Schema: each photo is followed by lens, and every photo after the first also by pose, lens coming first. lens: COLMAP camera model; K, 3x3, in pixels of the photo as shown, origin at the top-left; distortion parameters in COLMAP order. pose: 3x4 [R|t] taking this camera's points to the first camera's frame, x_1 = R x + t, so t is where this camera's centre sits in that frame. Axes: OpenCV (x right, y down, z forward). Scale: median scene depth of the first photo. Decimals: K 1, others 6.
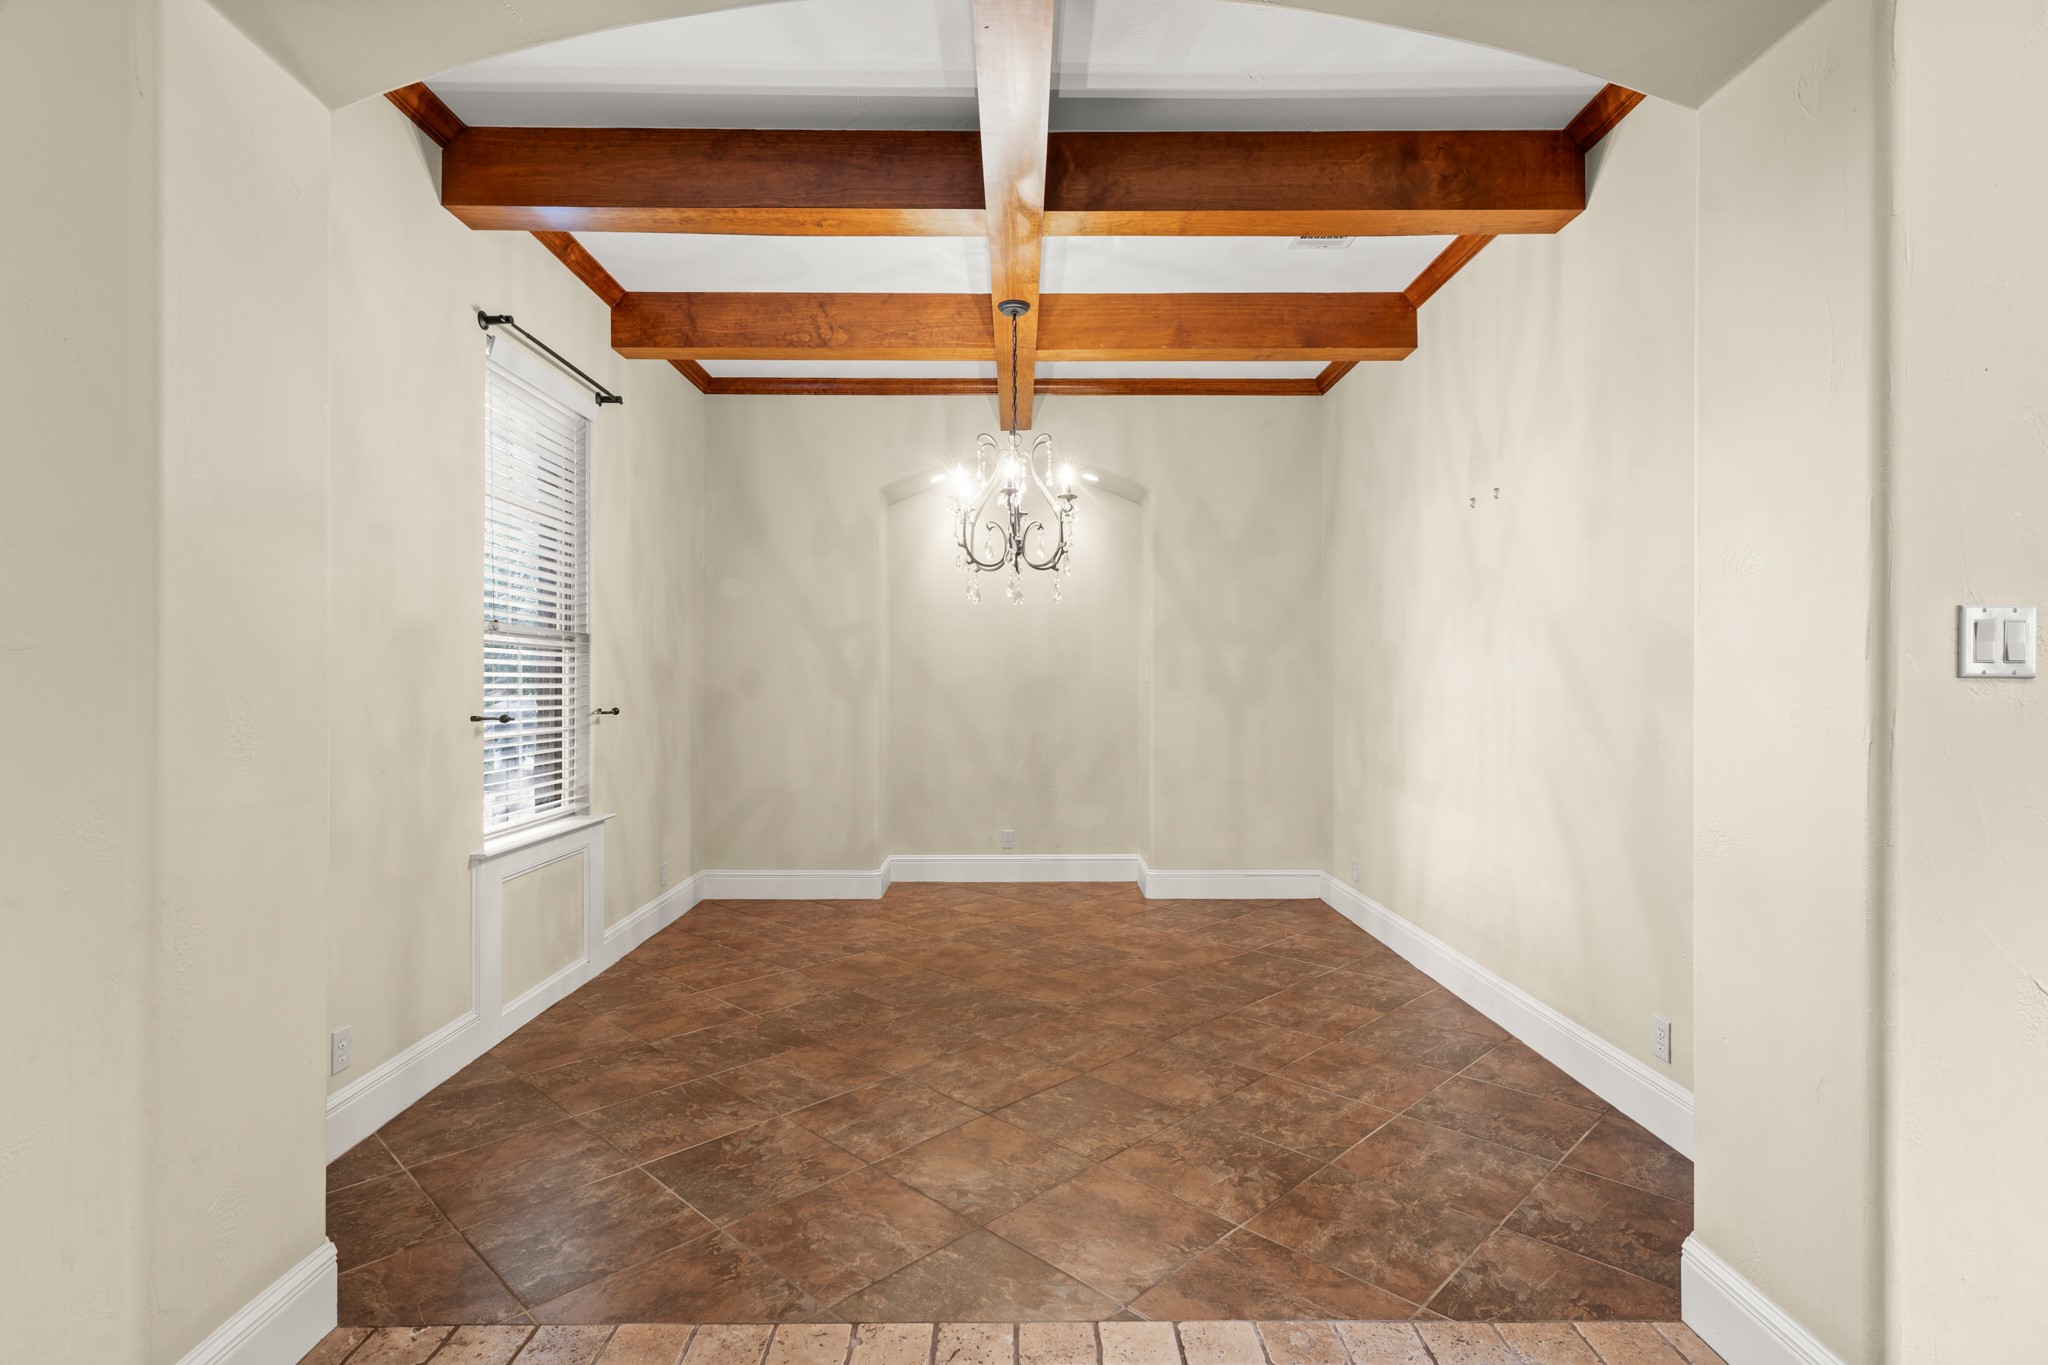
lens RADIAL K [[1017.0, 0, 1029.0], [0, 1017.0, 681.0], [0, 0, 1]] dist [0.000931, -0.000135]
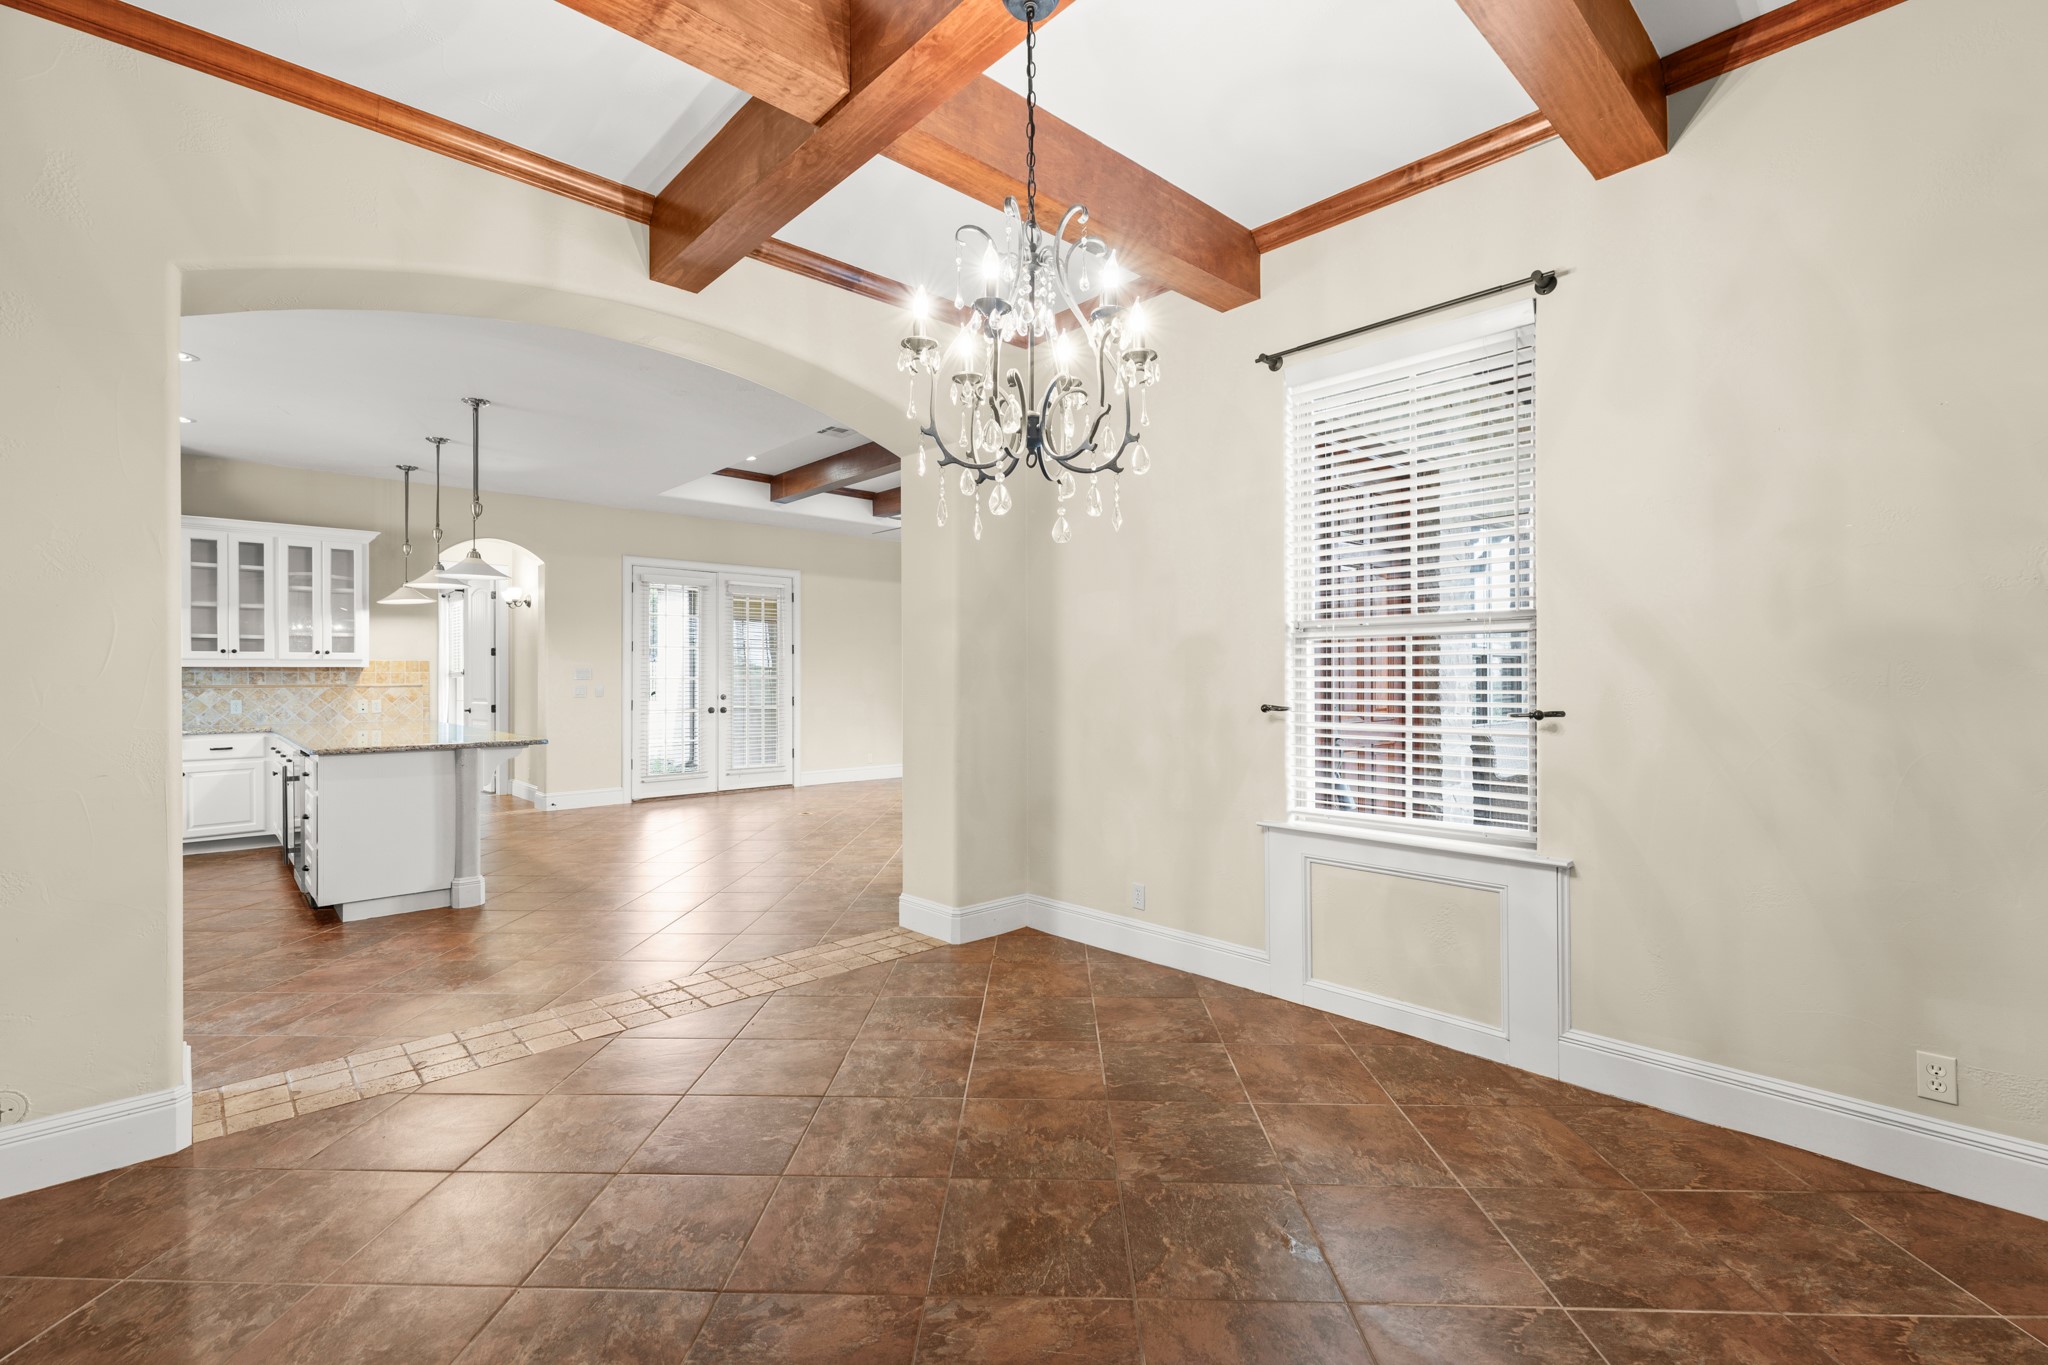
lens RADIAL K [[897.3, 0, 1032.7], [0, 897.3, 680.2], [0, 0, 1]] dist [-0.000915, 0.000303]
pose [[-0.734736, 0.007764, -0.678308, 0.374336], [0.008008, 0.999964, 0.002771, -0.001504], [0.678306, -0.003396, -0.734772, 1.616038]]
